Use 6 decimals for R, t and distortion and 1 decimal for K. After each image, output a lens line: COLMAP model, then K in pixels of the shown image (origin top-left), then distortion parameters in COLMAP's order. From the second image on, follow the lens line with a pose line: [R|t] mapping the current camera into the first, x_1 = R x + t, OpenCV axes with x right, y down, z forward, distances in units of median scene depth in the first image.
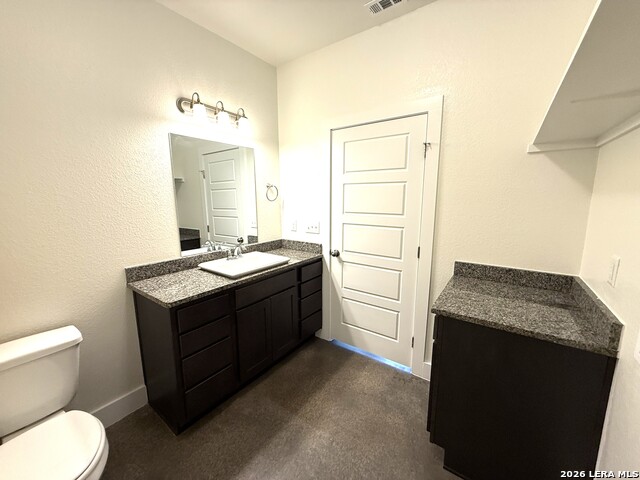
lens RADIAL K [[259.7, 0, 318.8], [0, 259.7, 239.0], [0, 0, 1]] dist [-0.000279, 0.000240]
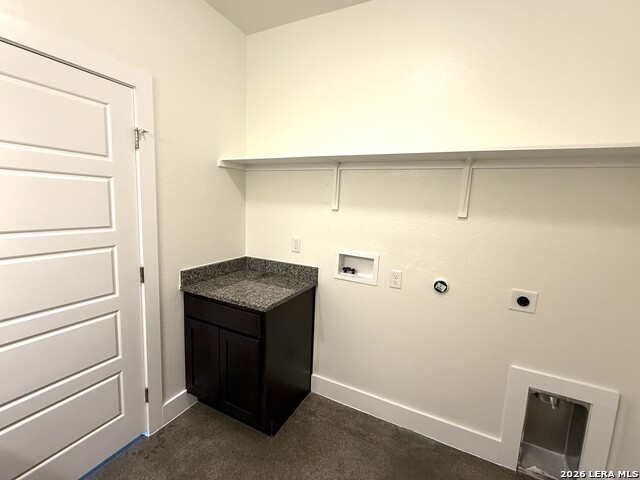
lens RADIAL K [[274.0, 0, 320.0], [0, 274.0, 240.0], [0, 0, 1]] dist [0.000662, 0.000148]
pose [[-0.149884, -0.137690, 0.979069, -0.540751], [0.120623, 0.980312, 0.156331, -0.129444], [-0.981318, 0.141530, -0.130325, 0.710384]]
